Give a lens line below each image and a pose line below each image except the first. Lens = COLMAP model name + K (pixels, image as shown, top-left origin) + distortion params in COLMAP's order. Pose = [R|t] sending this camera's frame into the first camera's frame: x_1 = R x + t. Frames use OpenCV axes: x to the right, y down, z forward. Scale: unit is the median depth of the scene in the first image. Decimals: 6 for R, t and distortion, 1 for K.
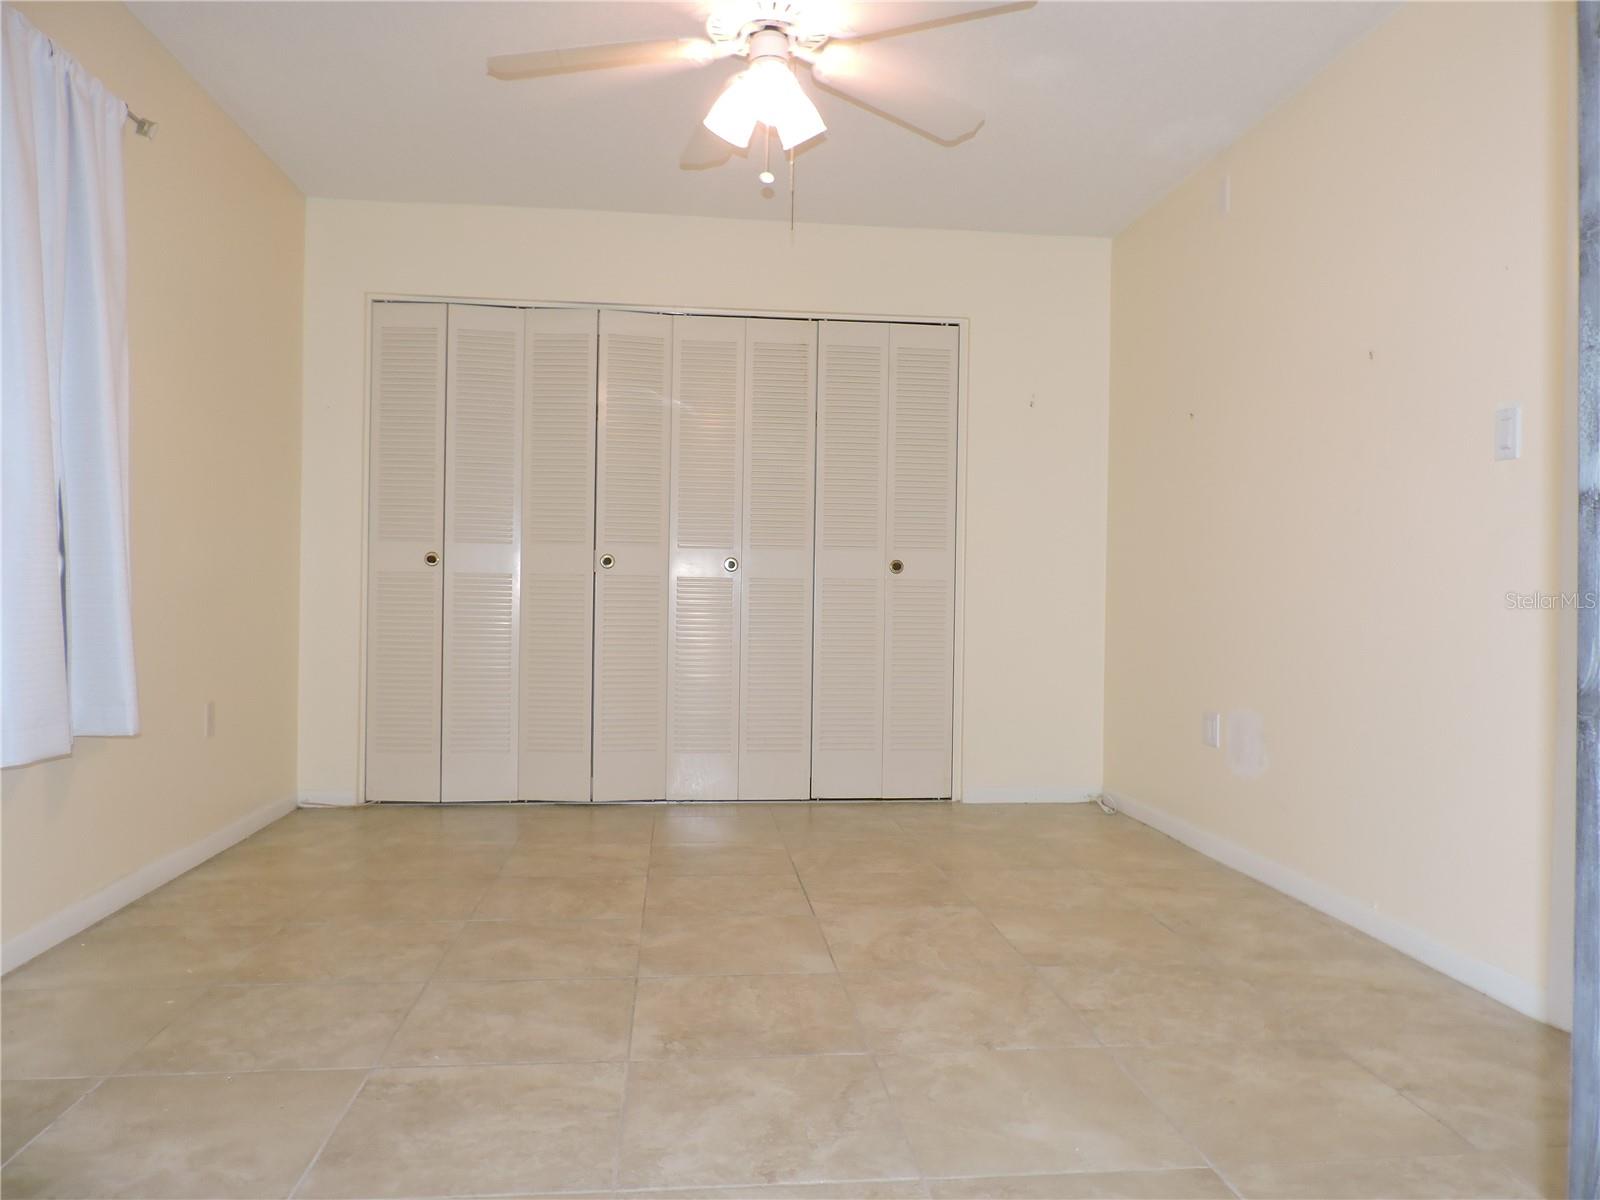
lens RADIAL K [[1136.1, 0, 799.7], [0, 1136.1, 603.4], [0, 0, 1]] dist [-0.012684, 0.008374]
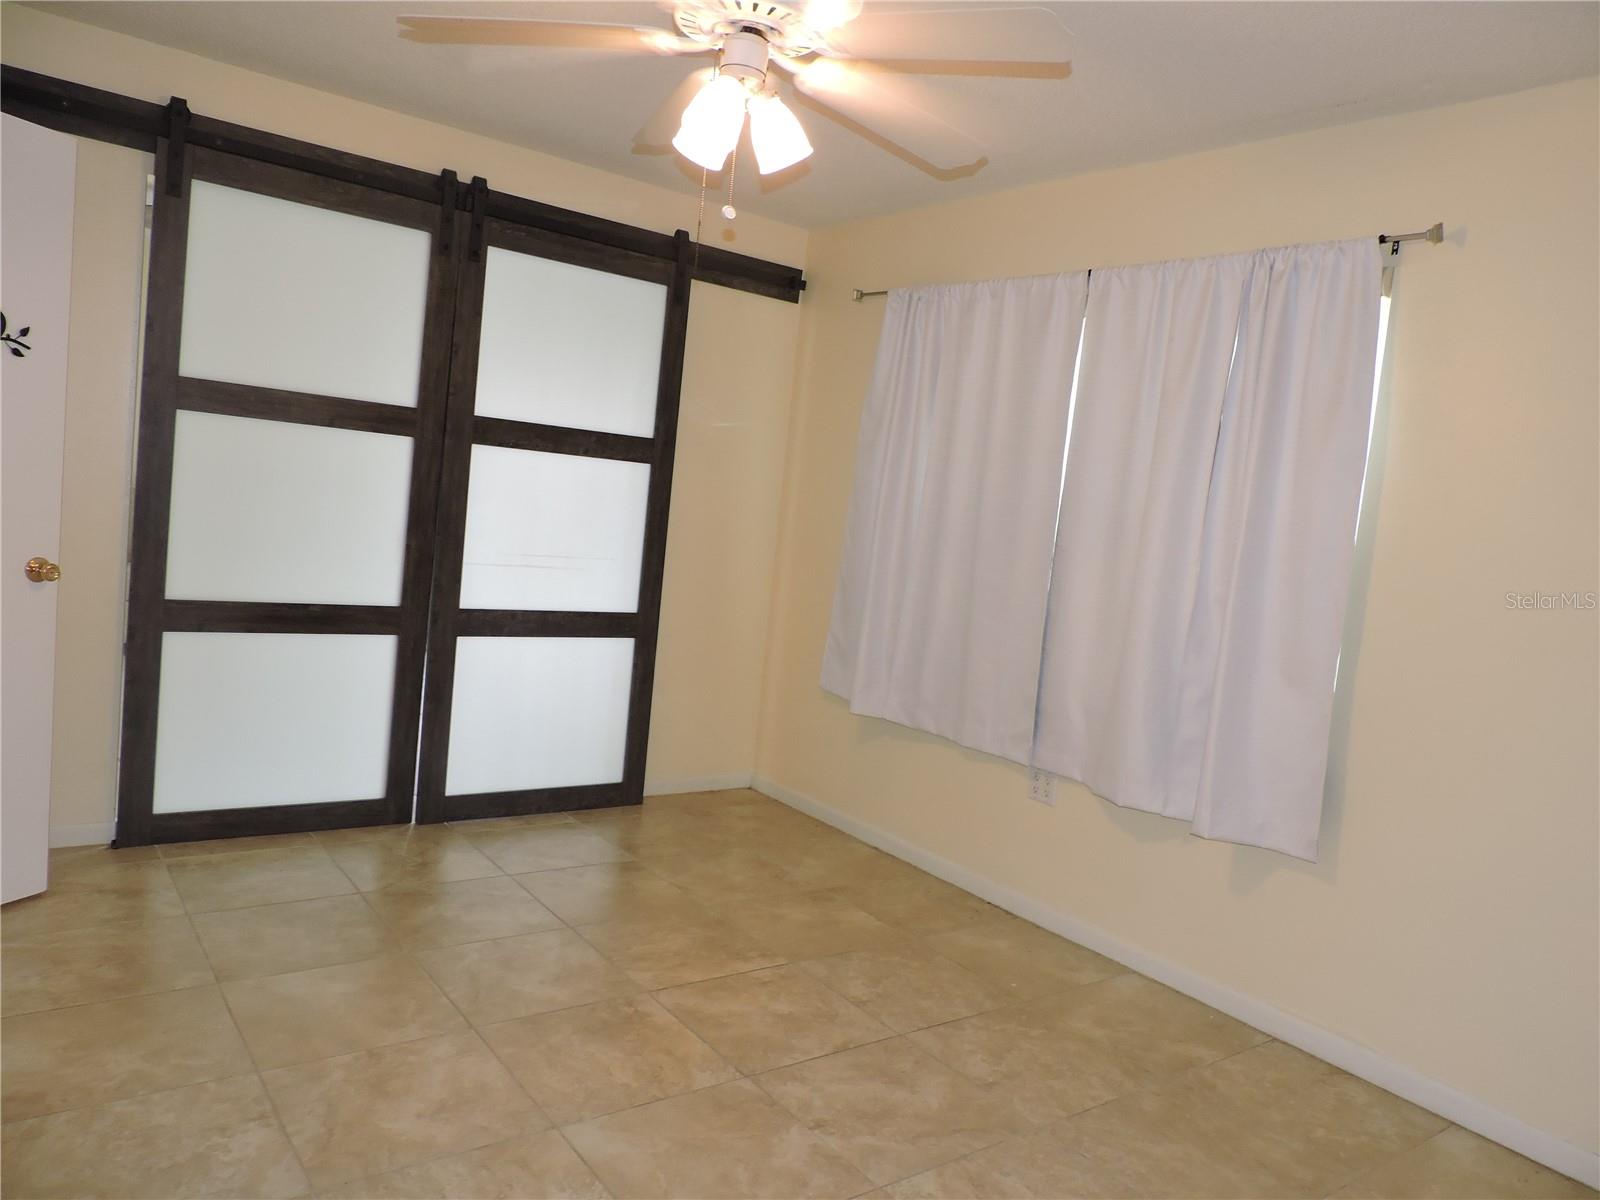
lens RADIAL K [[1136.1, 0, 799.5], [0, 1136.1, 599.1], [0, 0, 1]] dist [-0.012684, 0.008374]
pose [[-0.855373, -0.054341, -0.515154, 0.388153], [-0.121800, 0.987700, 0.098052, -0.204616], [0.503490, 0.146617, -0.851470, 2.013076]]
